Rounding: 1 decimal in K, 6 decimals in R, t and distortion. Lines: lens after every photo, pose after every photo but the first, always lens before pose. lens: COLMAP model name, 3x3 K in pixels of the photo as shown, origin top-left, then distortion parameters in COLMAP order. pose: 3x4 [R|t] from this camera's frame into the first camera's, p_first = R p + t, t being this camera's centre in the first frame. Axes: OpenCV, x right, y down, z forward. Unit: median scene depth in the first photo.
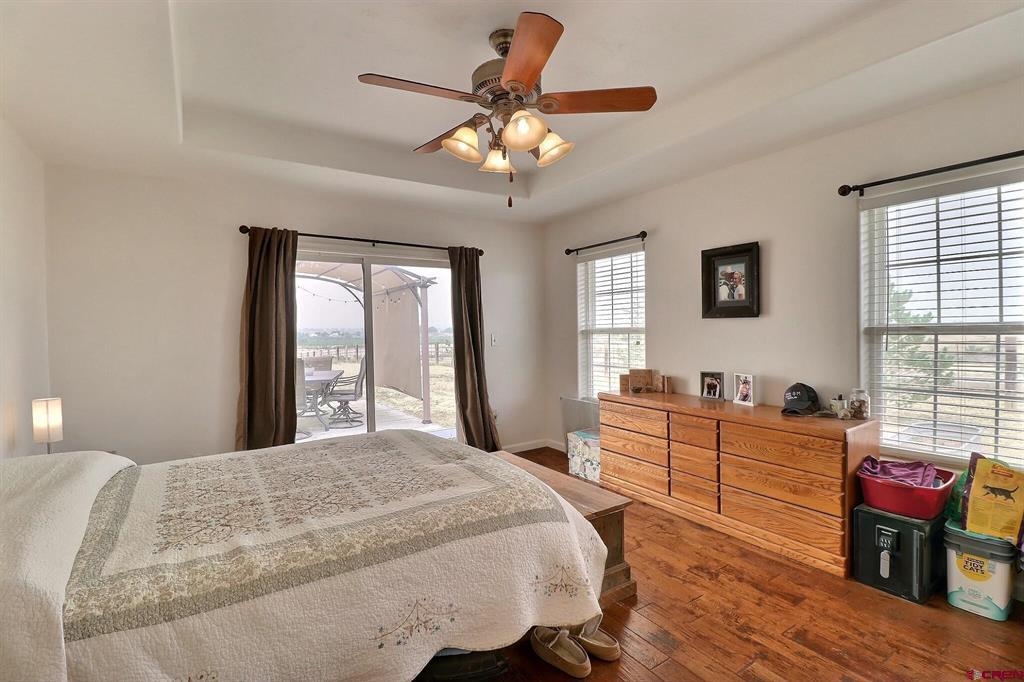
lens RADIAL K [[474.8, 0, 512.0], [0, 474.8, 341.0], [0, 0, 1]] dist [0.001477, -0.014049]
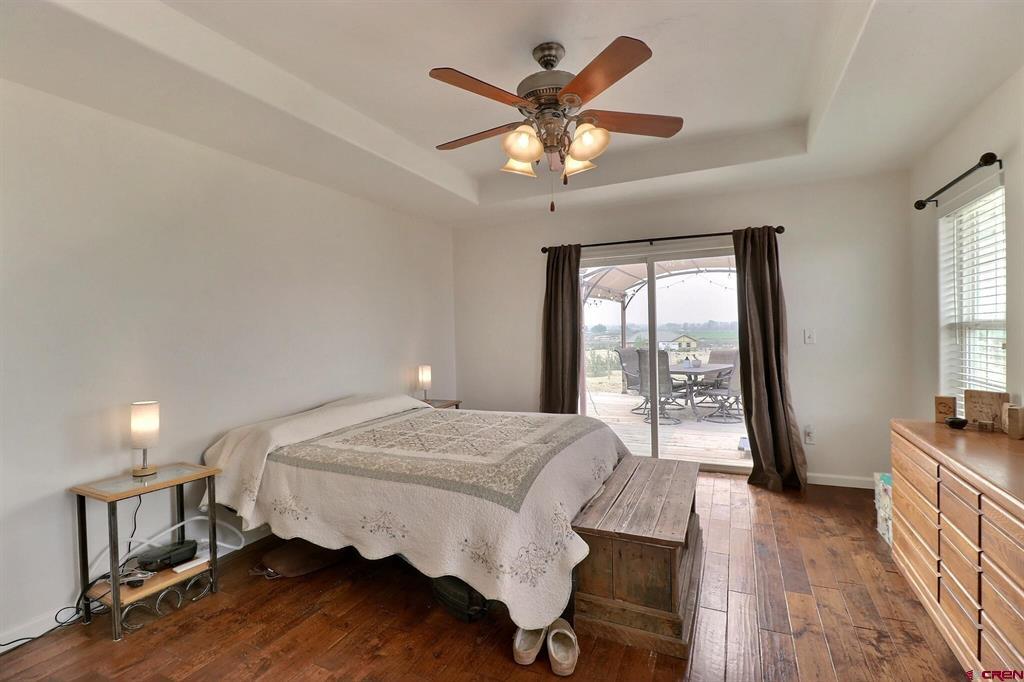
lens RADIAL K [[474.8, 0, 512.0], [0, 474.8, 341.0], [0, 0, 1]] dist [0.001477, -0.014049]
pose [[0.521916, 0.024285, -0.852651, 0.491699], [-0.008979, 0.999696, 0.022977, -0.010911], [0.852950, -0.004336, 0.521975, 0.216752]]
